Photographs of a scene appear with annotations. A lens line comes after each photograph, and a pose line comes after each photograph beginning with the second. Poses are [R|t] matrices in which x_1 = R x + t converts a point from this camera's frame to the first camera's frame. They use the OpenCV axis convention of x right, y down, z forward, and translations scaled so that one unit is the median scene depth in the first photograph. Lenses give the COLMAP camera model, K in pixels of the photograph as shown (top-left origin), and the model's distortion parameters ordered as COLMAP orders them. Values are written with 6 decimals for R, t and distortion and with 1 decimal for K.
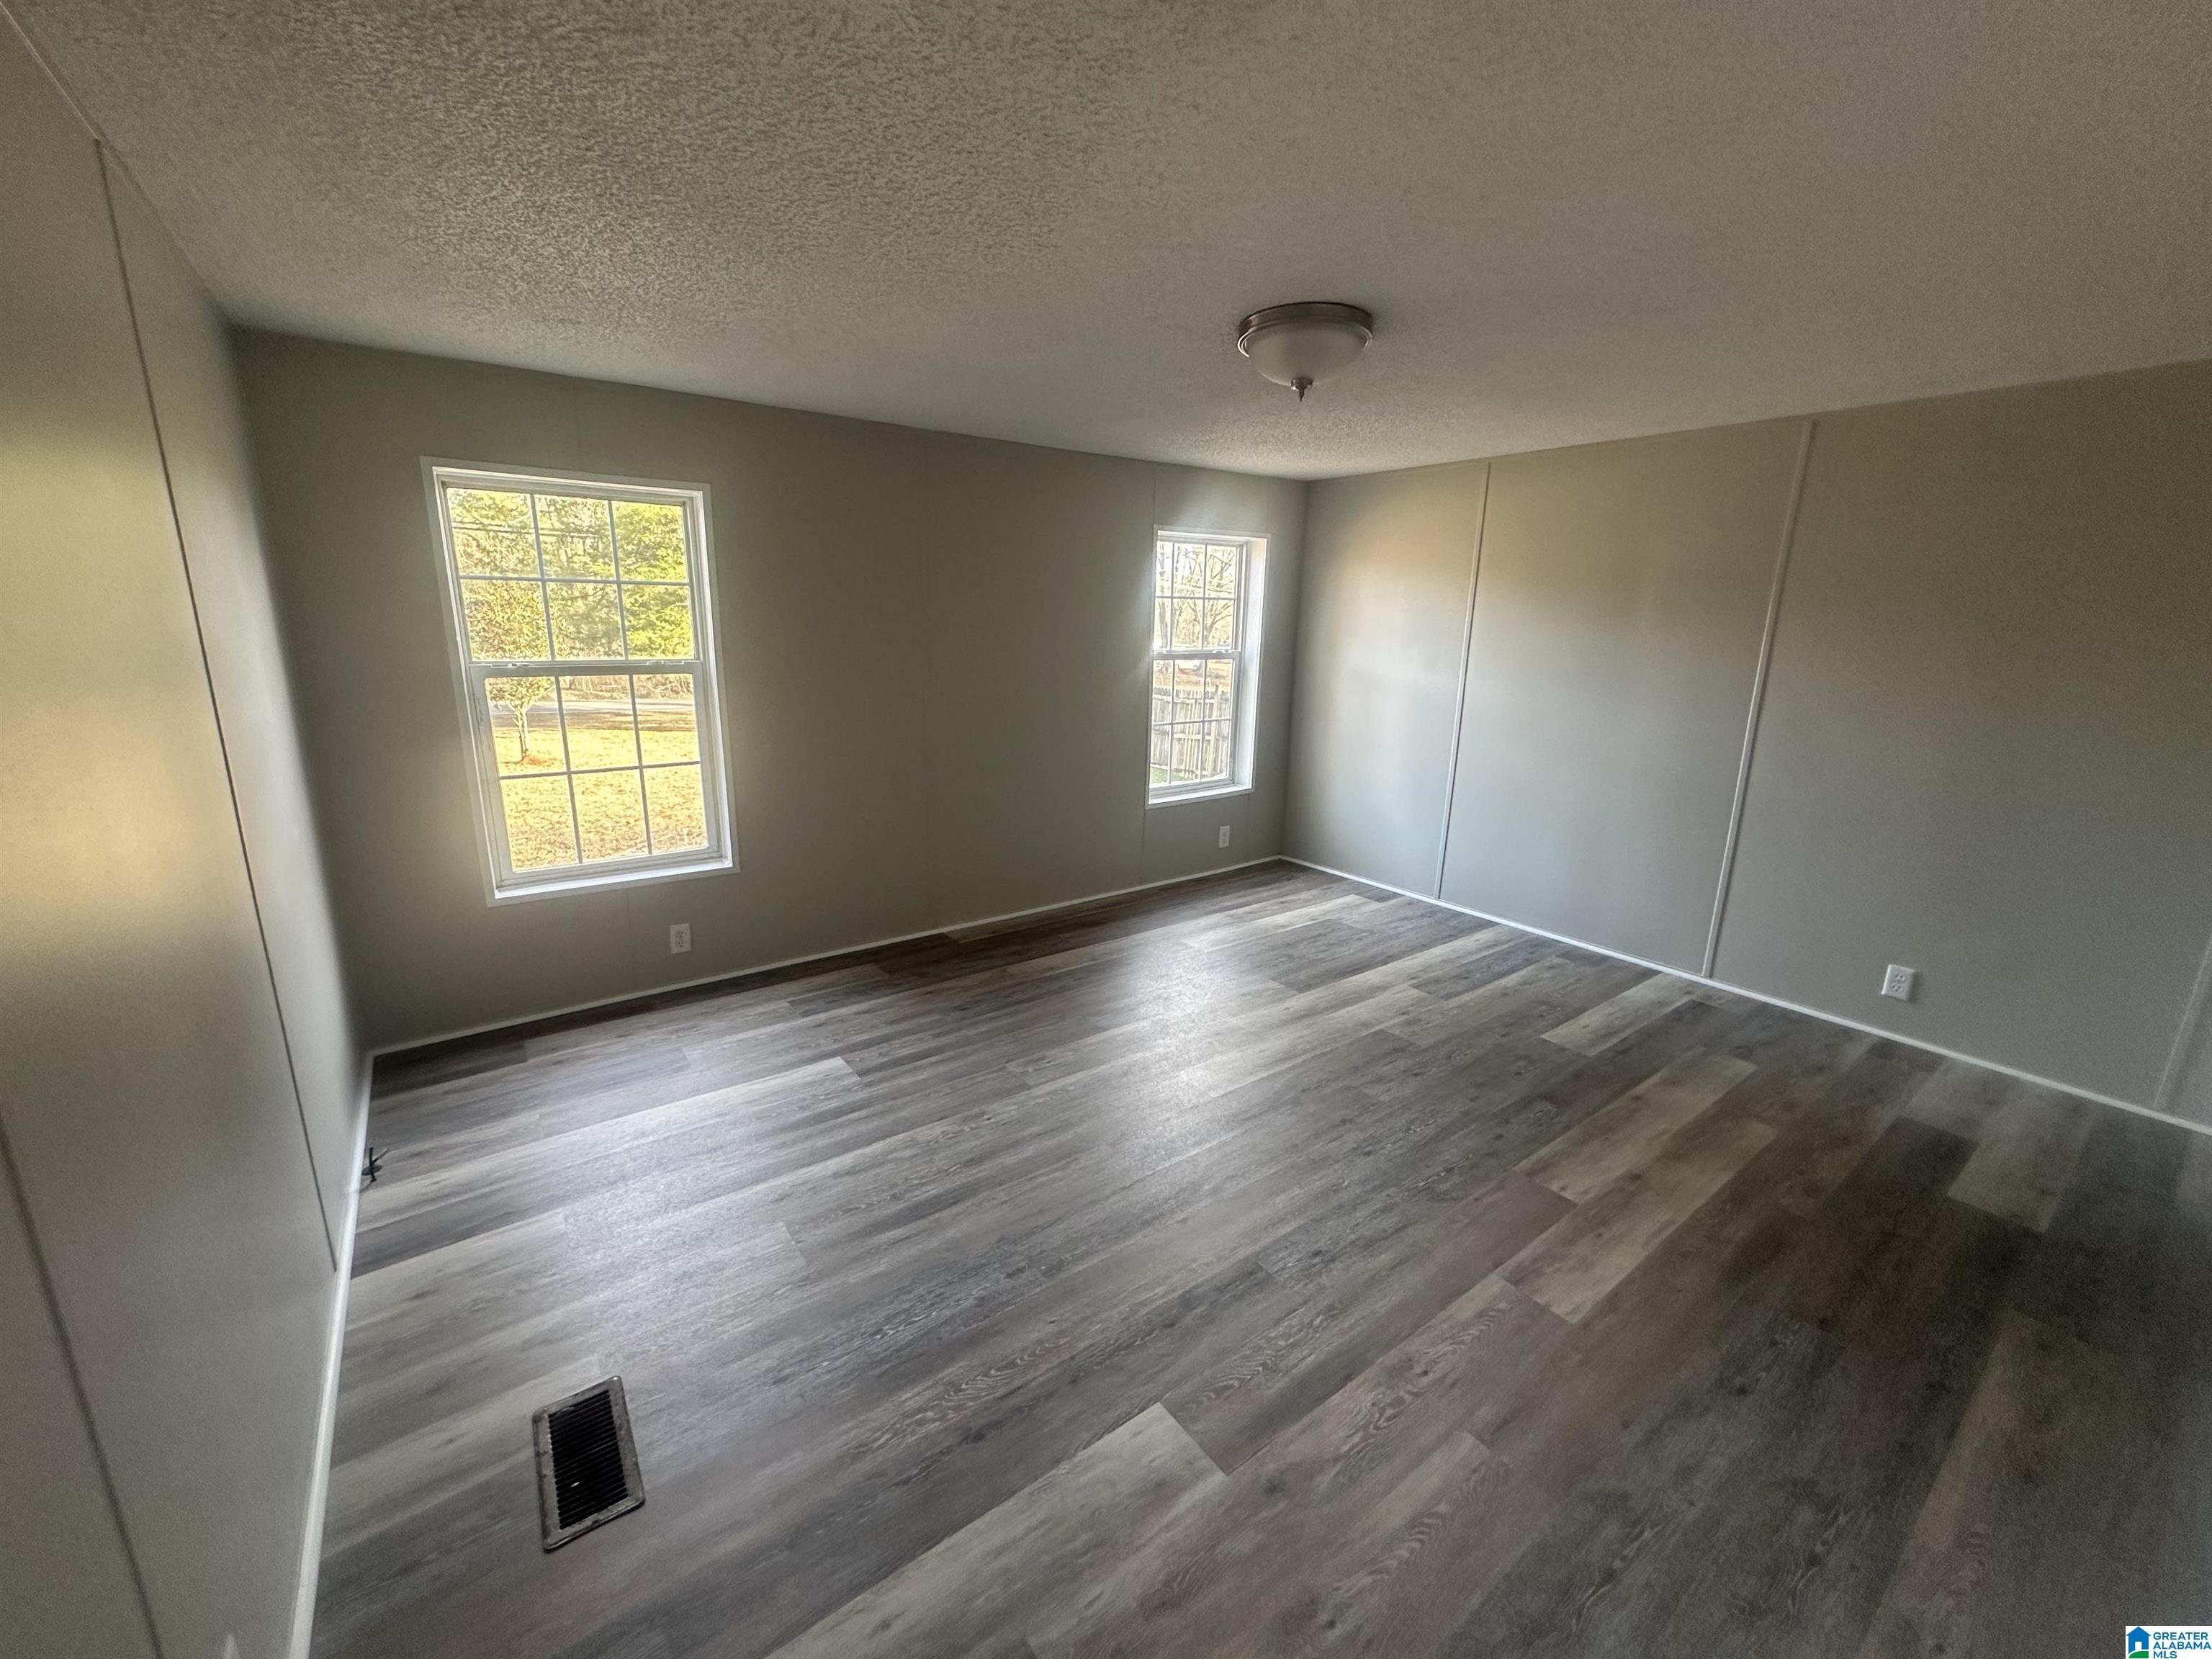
lens RADIAL K [[880.1, 0, 1106.0], [0, 880.1, 829.5], [0, 0, 1]] dist [-0.000281, 0.003295]
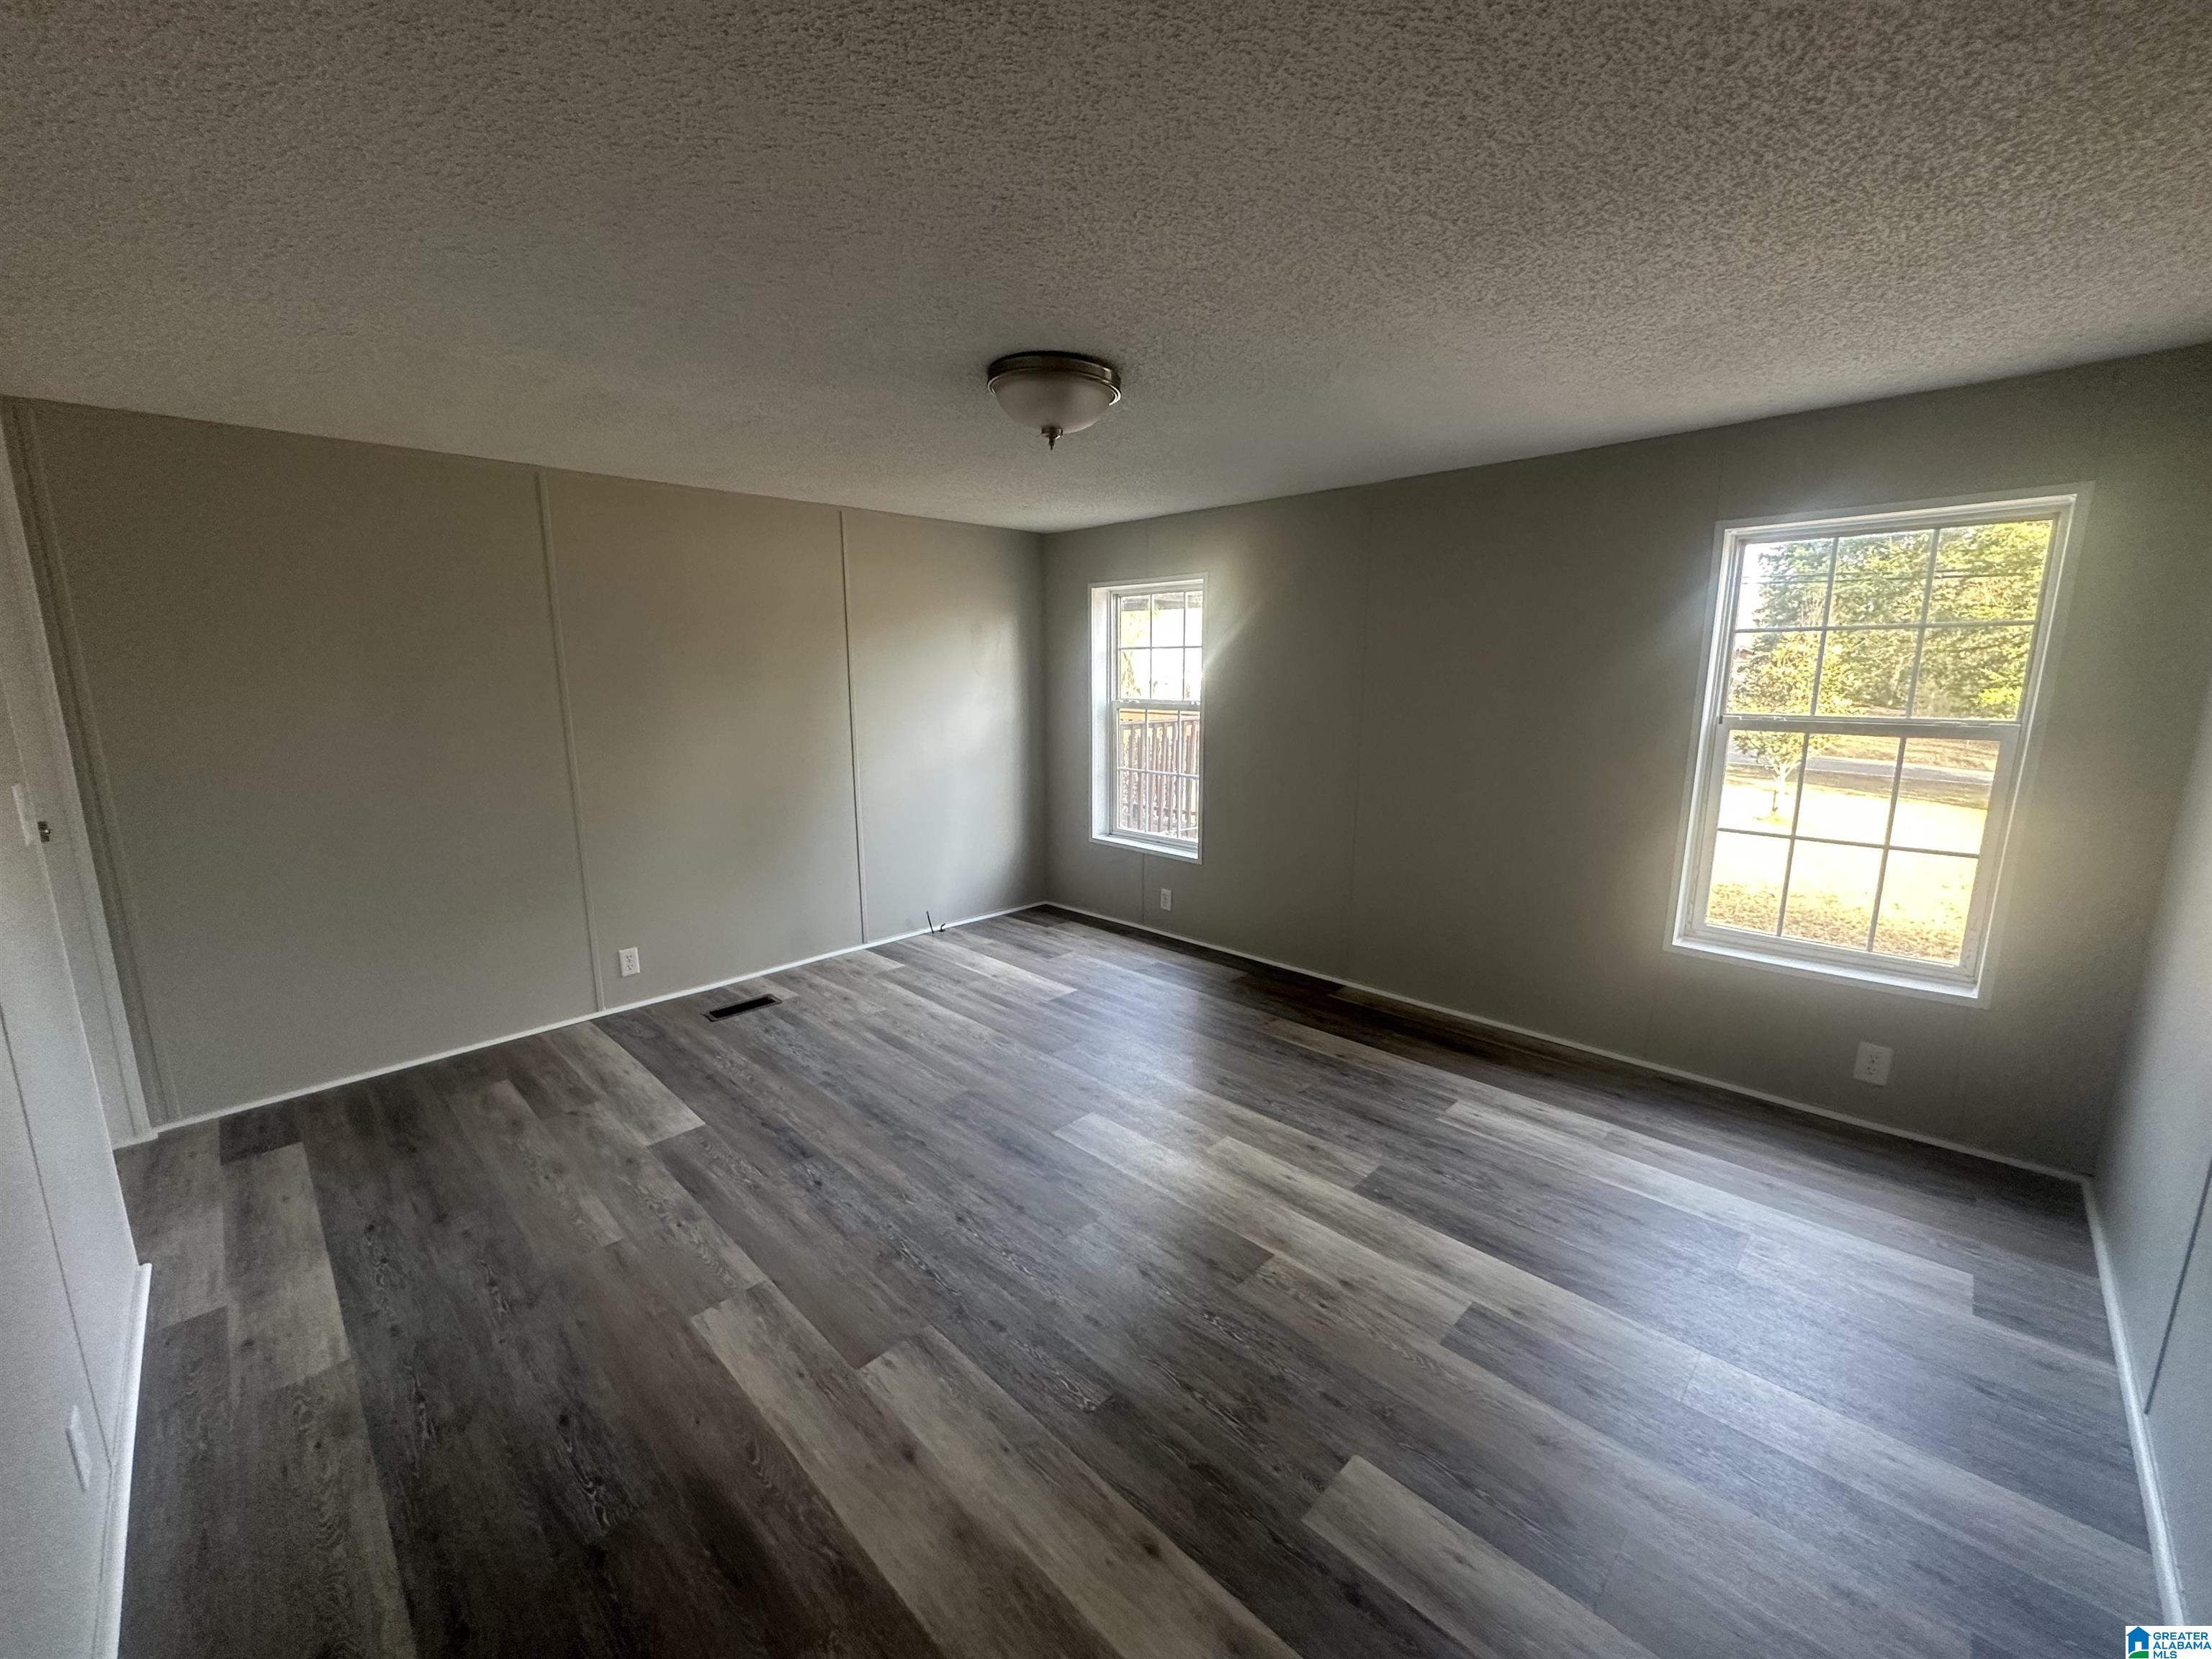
lens RADIAL K [[881.8, 0, 1094.5], [0, 881.8, 820.7], [0, 0, 1]] dist [0.010357, 0.000204]
pose [[0.143824, 0.152802, -0.977735, 1.175863], [-0.221723, 0.967865, 0.118644, -0.190325], [0.964445, 0.199723, 0.173082, 0.884305]]
